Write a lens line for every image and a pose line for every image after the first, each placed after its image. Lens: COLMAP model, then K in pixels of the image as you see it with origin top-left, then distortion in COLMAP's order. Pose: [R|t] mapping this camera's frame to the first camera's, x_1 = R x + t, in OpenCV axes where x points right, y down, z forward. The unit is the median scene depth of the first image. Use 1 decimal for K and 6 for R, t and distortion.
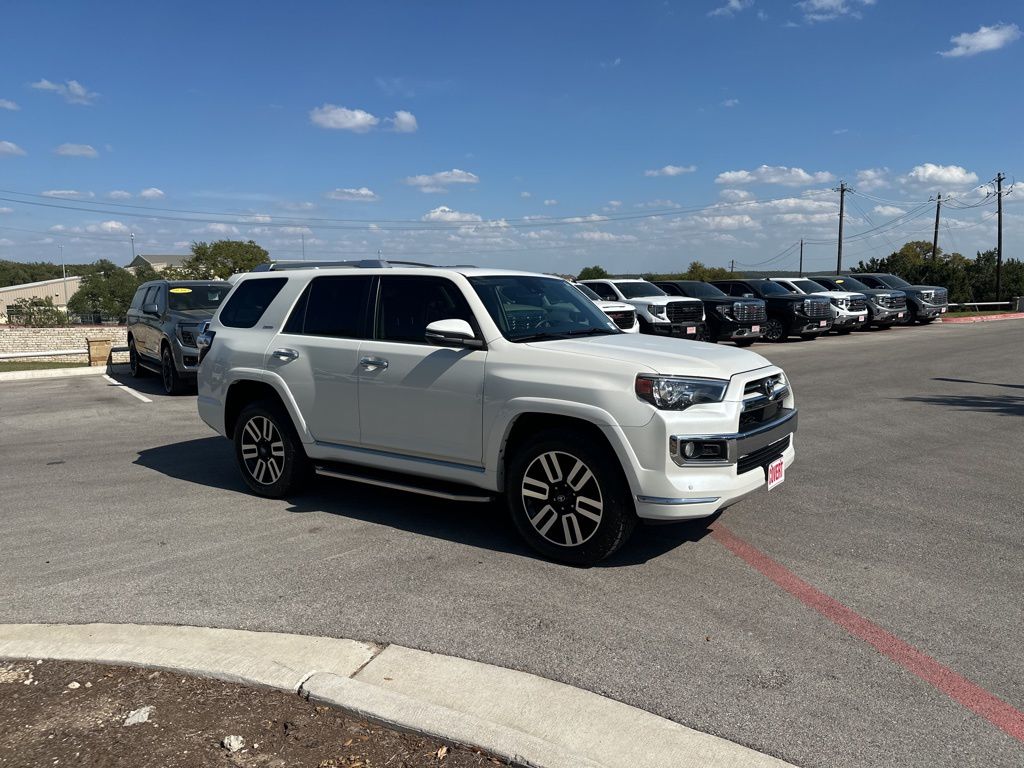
lens RADIAL K [[716.5, 0, 517.9], [0, 716.5, 385.0], [0, 0, 1]] dist [0.098237, -0.125290]
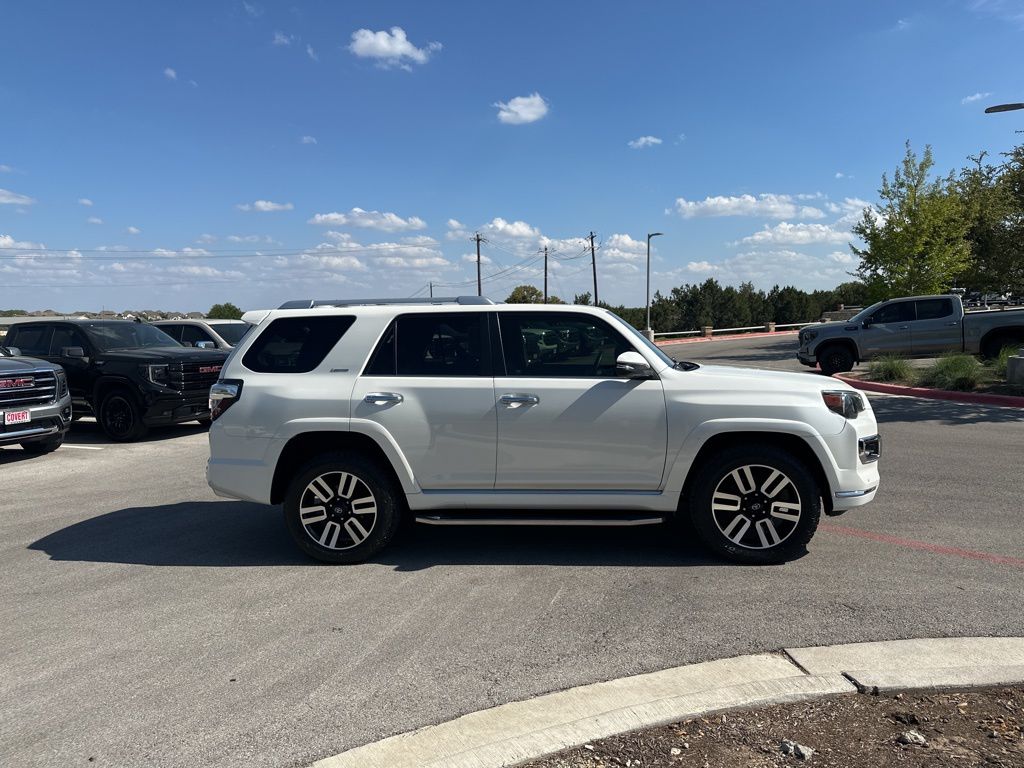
lens RADIAL K [[716.5, 0, 517.9], [0, 716.5, 385.0], [0, 0, 1]] dist [0.098237, -0.125290]
pose [[0.877100, -0.049499, 0.477751, -0.631596], [0.074530, 0.996654, -0.033569, -0.017154], [-0.474491, 0.065050, 0.877854, 0.132453]]
